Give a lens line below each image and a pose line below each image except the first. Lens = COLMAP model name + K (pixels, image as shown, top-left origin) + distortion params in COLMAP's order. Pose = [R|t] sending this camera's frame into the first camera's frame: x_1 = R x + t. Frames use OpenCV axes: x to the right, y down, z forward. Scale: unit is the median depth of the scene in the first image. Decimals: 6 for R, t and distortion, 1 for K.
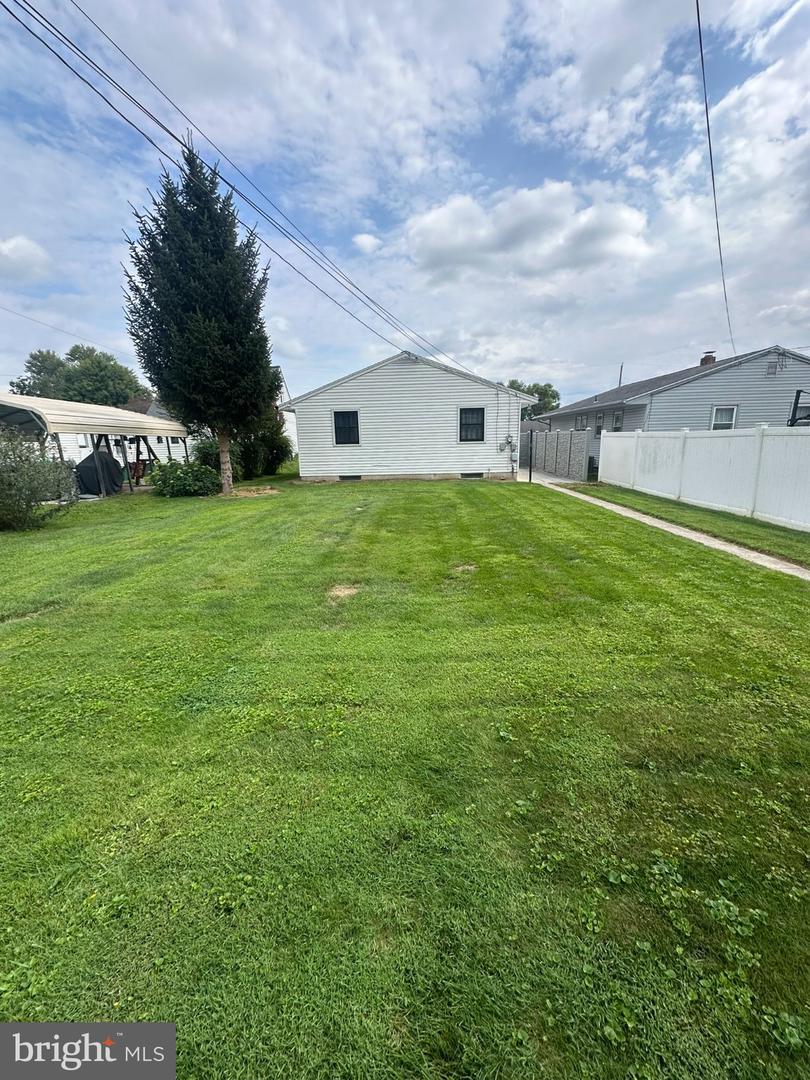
lens RADIAL K [[429.4, 0, 405.0], [0, 429.4, 540.0], [0, 0, 1]] dist [-0.000070, 0.000075]
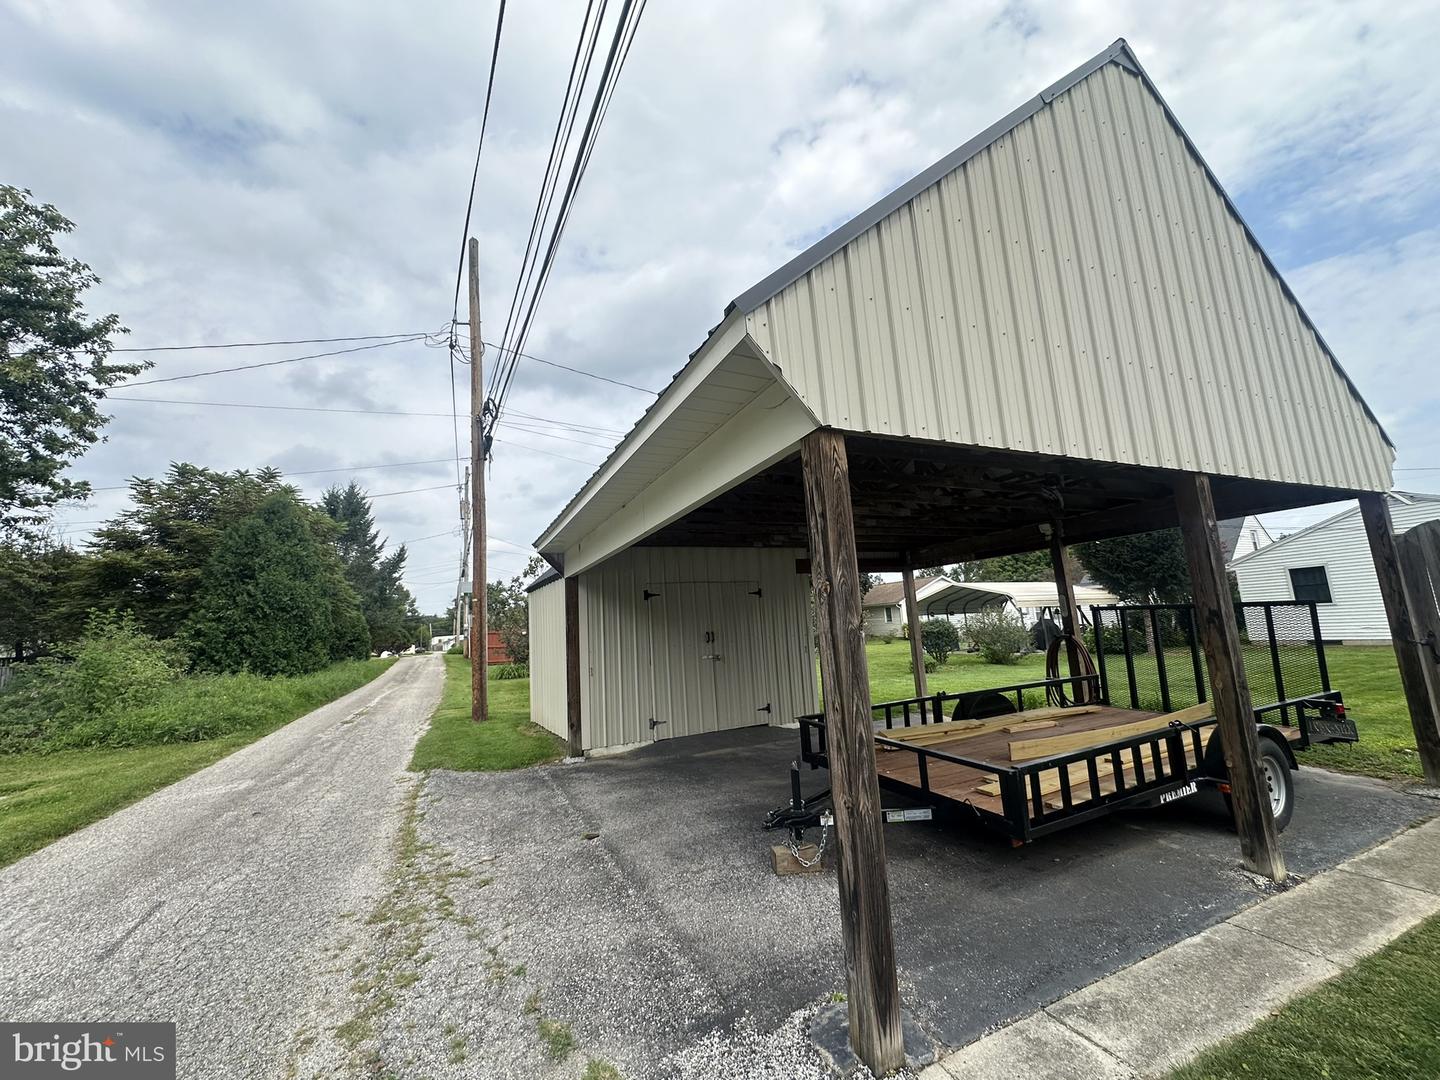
lens RADIAL K [[573.1, 0, 716.6], [0, 573.1, 540.4], [0, 0, 1]] dist [-0.003119, 0.000159]
pose [[0.451793, -0.142737, -0.880630, 0.366435], [-0.154126, 0.959786, -0.234639, 0.114492], [0.878708, 0.241736, 0.411626, -0.584532]]
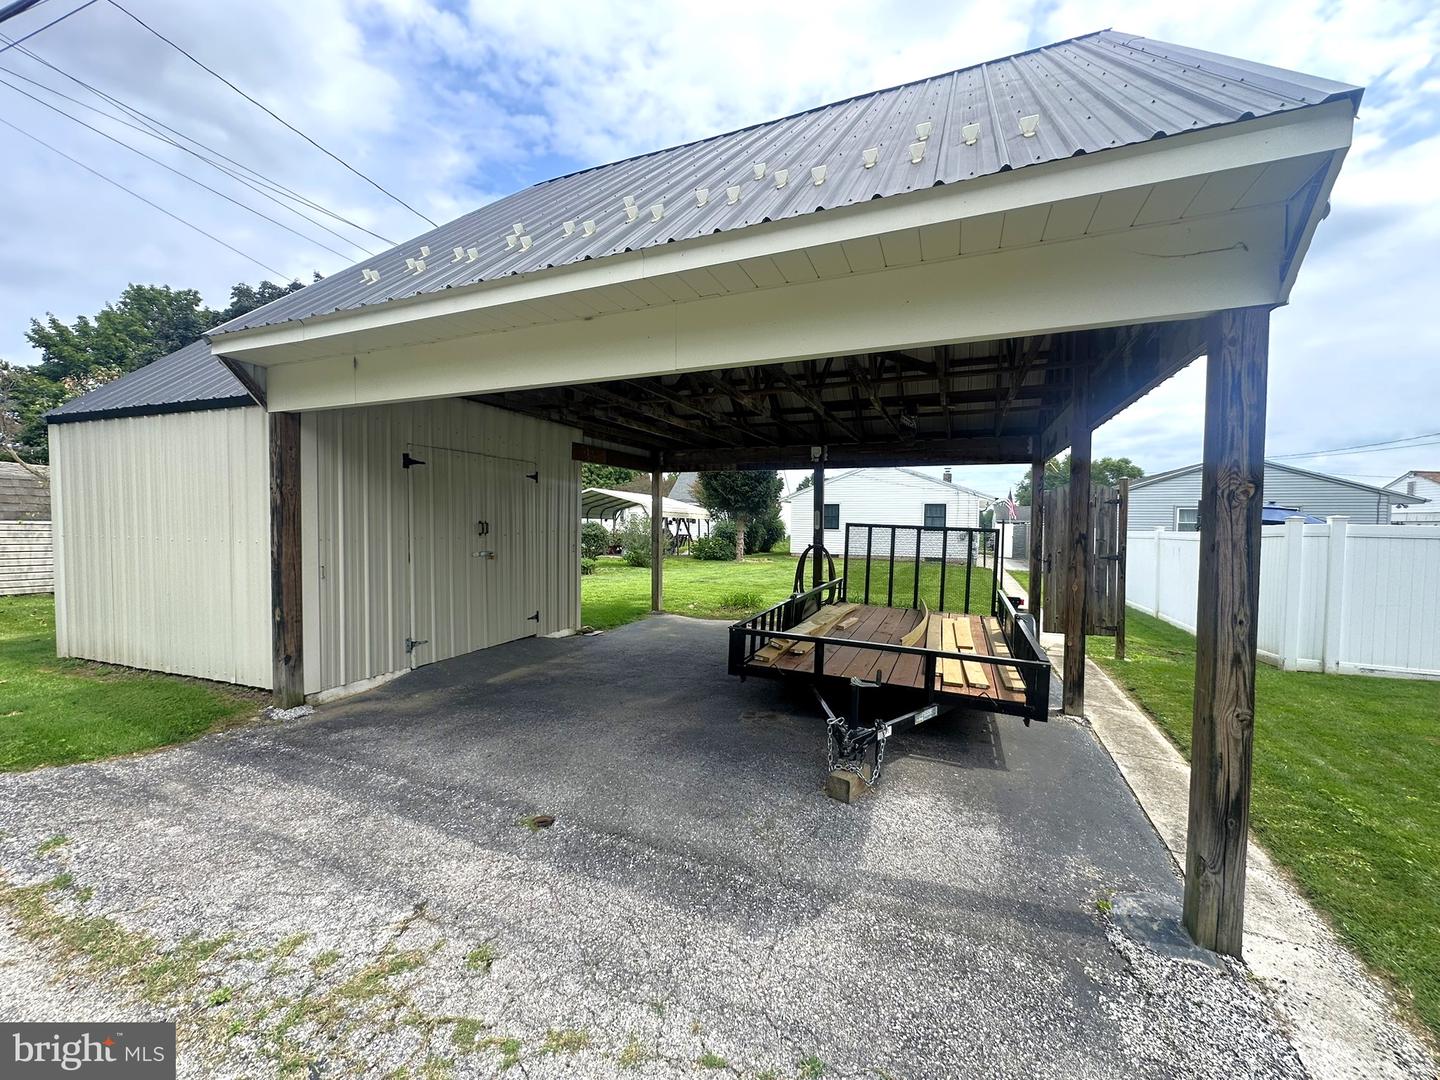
lens RADIAL K [[573.1, 0, 716.6], [0, 573.1, 540.4], [0, 0, 1]] dist [-0.003119, 0.000159]
pose [[0.932280, 0.044443, -0.358996, 0.165774], [-0.112581, 0.978784, -0.171191, 0.136390], [0.343772, 0.200015, 0.917505, -0.662054]]
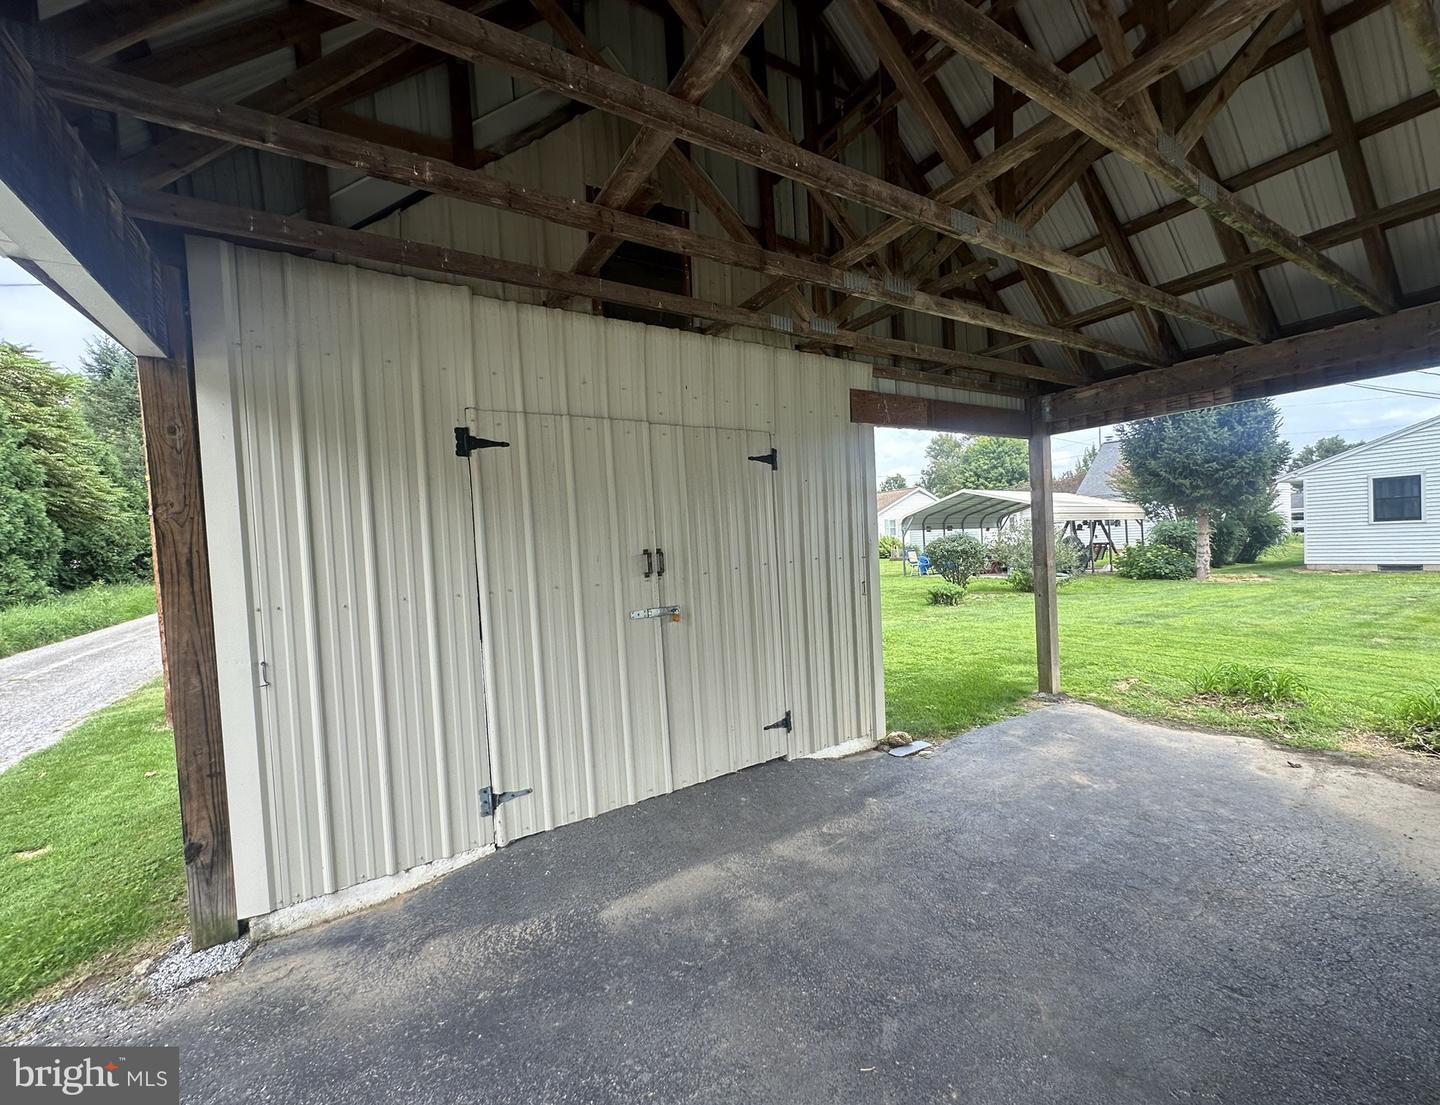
lens RADIAL K [[595.7, 0, 748.3], [0, 595.7, 560.8], [0, 0, 1]] dist [-0.000938, 0.000134]
pose [[0.573171, 0.021037, -0.819165, 0.061063], [-0.150306, 0.985409, -0.079863, 0.086430], [0.805533, 0.168901, 0.567970, -0.435569]]
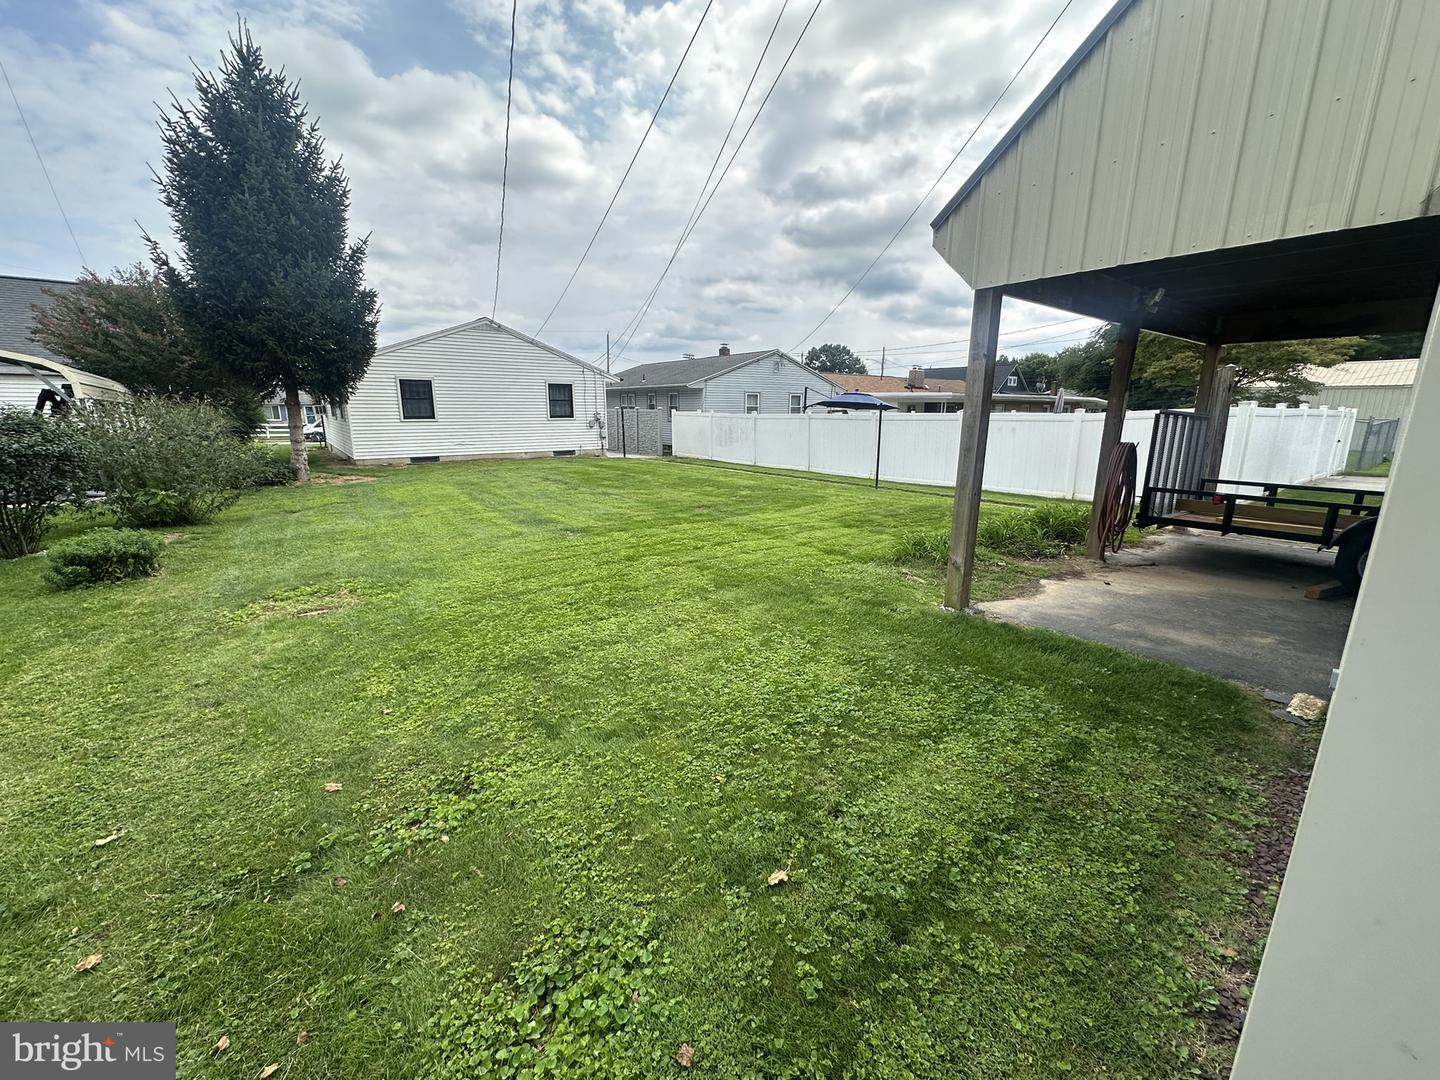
lens RADIAL K [[578.3, 0, 711.6], [0, 578.3, 539.9], [0, 0, 1]] dist [-0.002097, 0.000116]
pose [[0.777966, -0.115286, 0.617639, -0.425320], [0.124262, 0.991837, 0.028614, 0.048859], [-0.615896, 0.054489, 0.785941, -0.222599]]
